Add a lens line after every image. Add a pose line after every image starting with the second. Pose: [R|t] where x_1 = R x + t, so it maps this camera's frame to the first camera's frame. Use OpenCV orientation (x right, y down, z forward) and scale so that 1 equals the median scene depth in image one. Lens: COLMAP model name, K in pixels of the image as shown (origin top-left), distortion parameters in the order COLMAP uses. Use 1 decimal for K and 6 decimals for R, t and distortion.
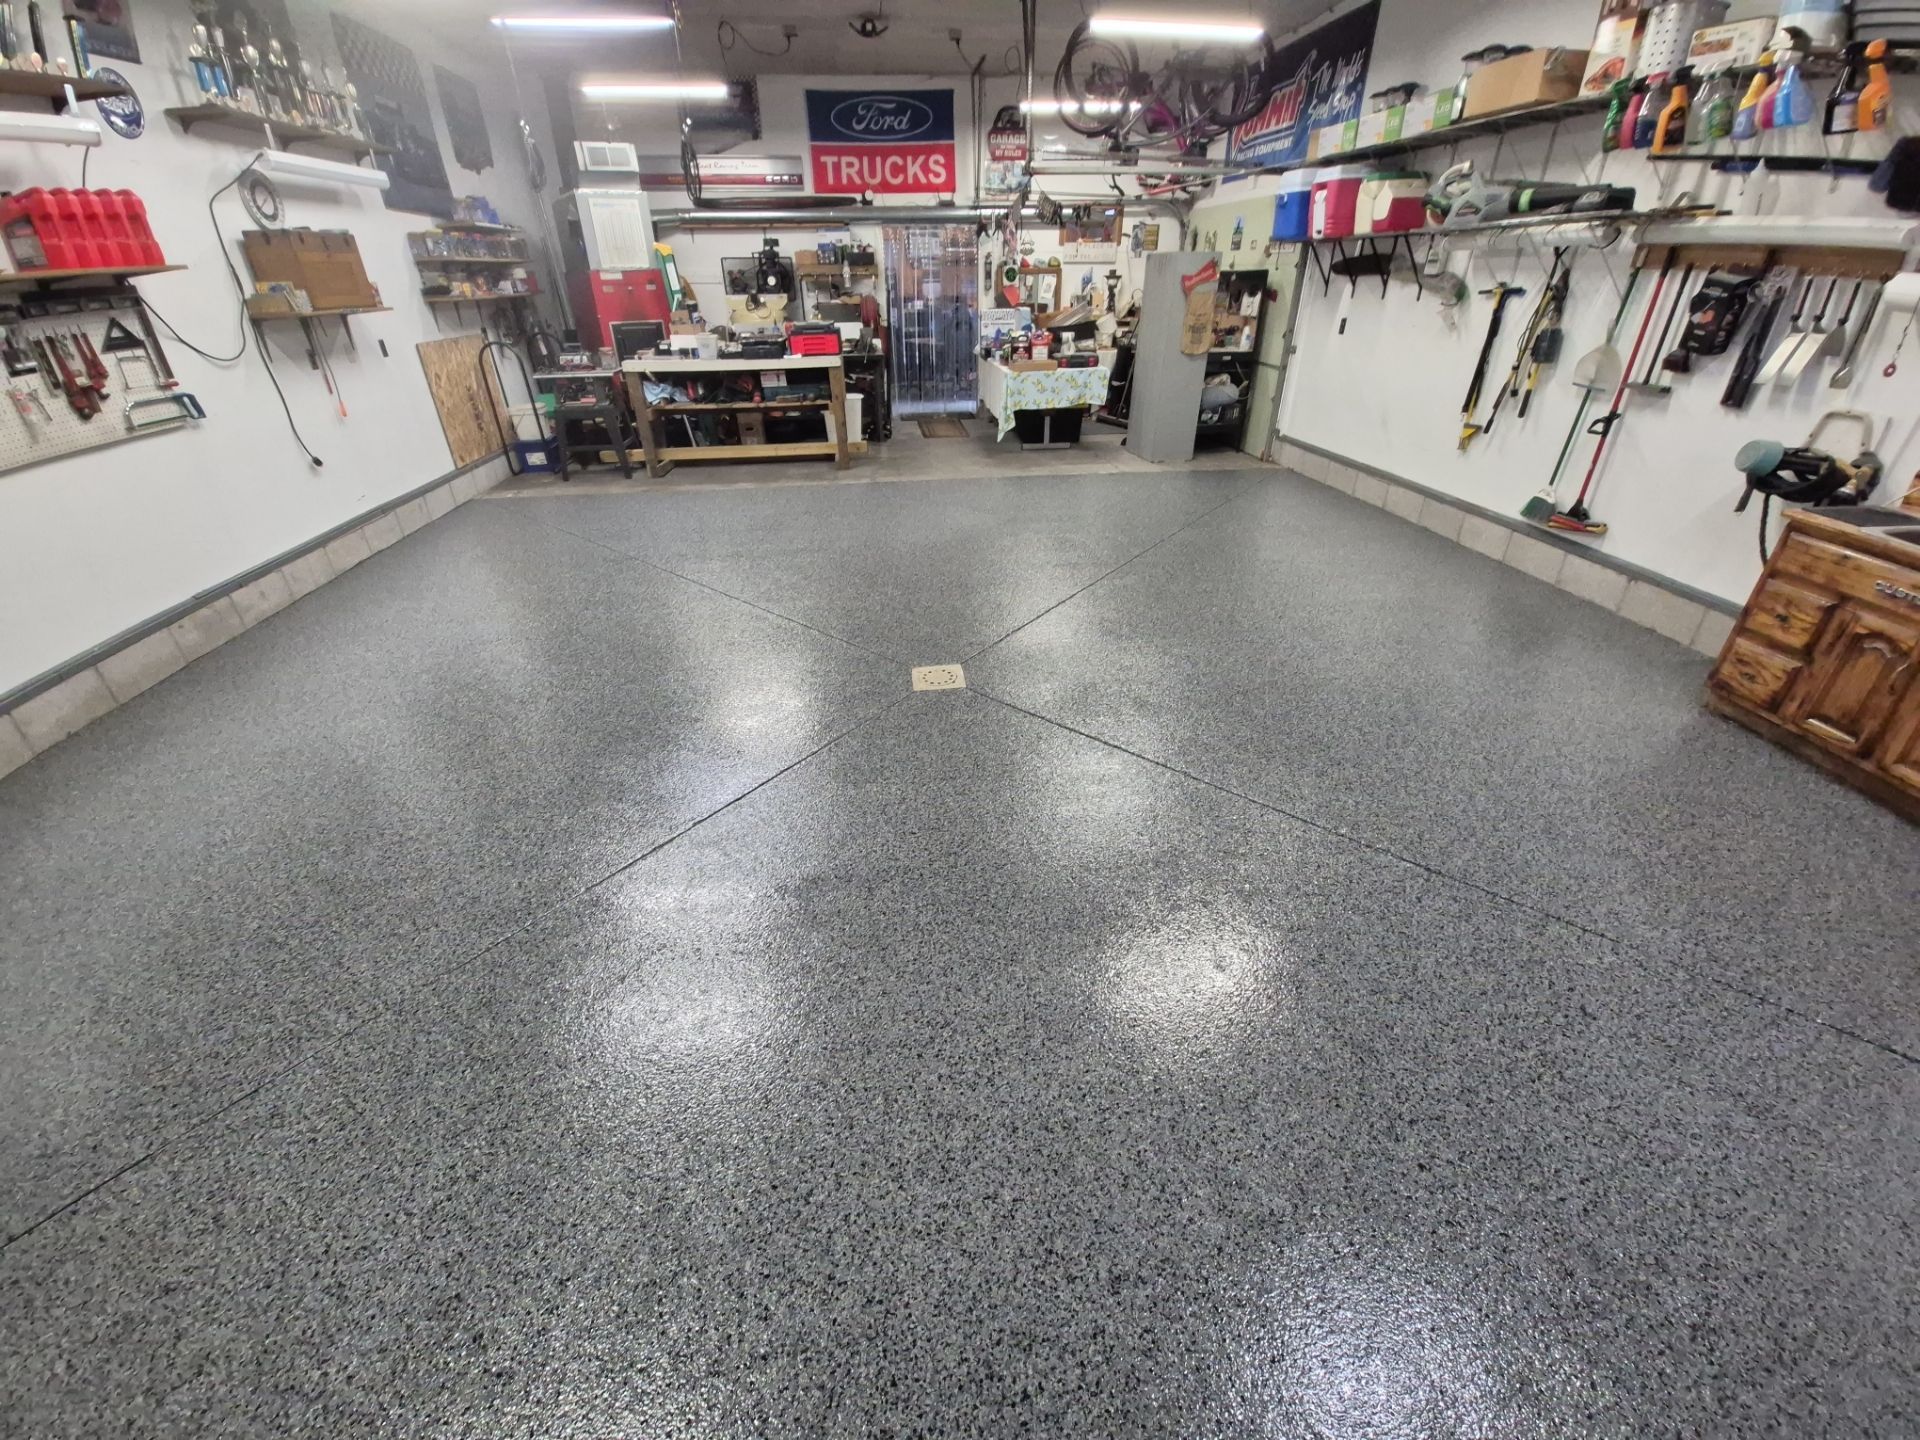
lens RADIAL K [[745.8, 0, 960.6], [0, 745.8, 725.7], [0, 0, 1]] dist [-0.003183, -0.009988]
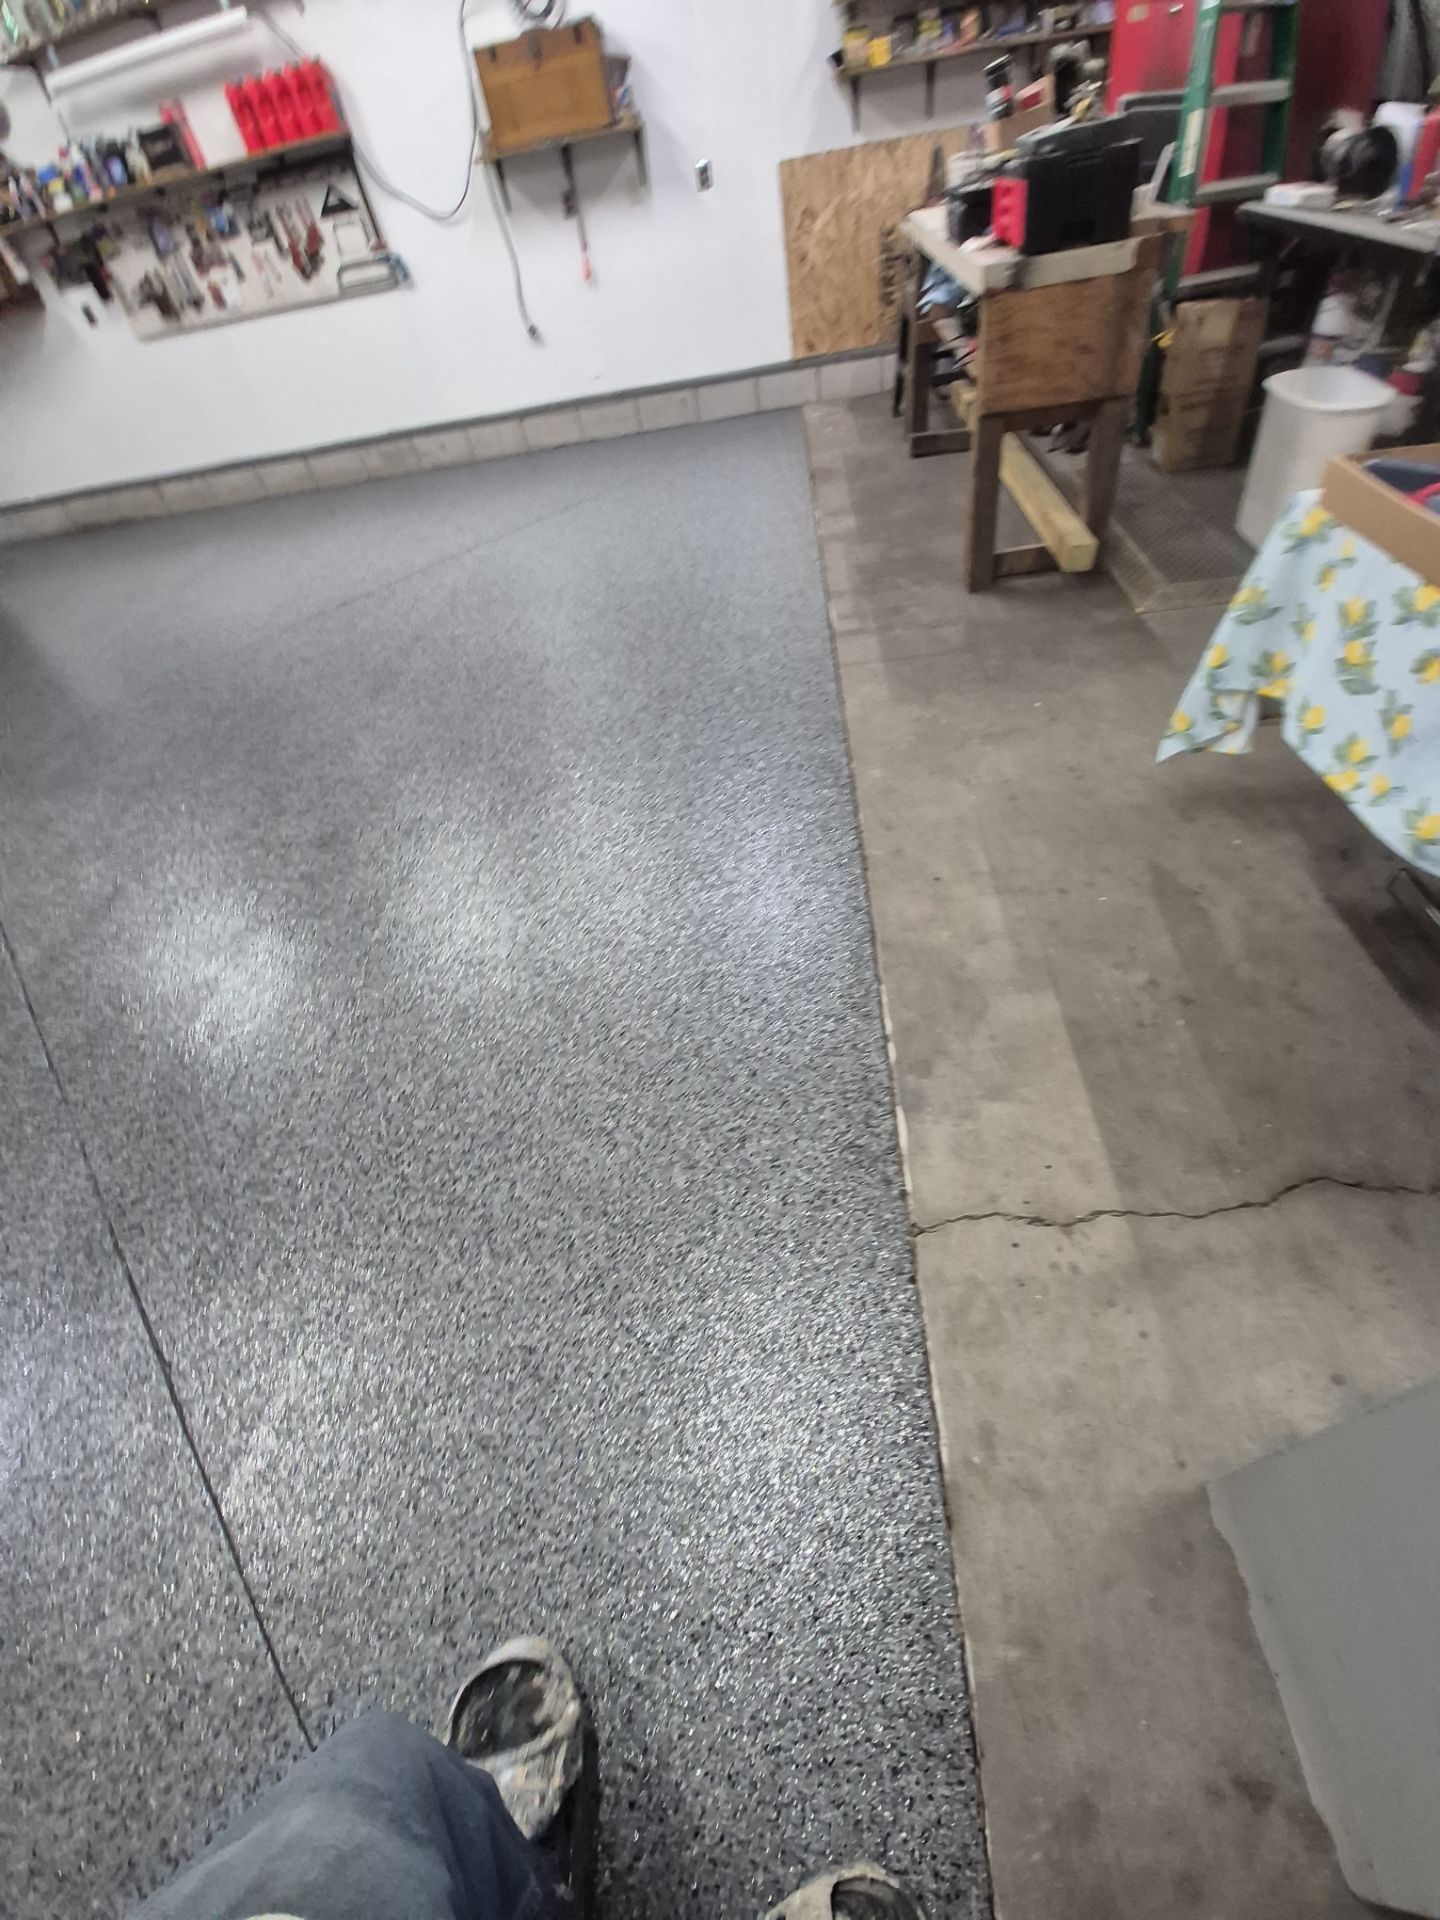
lens RADIAL K [[745.8, 0, 724.6], [0, 745.8, 964.3], [0, 0, 1]] dist [-0.003183, -0.009988]
pose [[-0.138797, 0.765733, -0.628003, 0.483991], [-0.379936, 0.544442, 0.747817, -0.818516], [0.914540, 0.342396, 0.215363, 1.438836]]
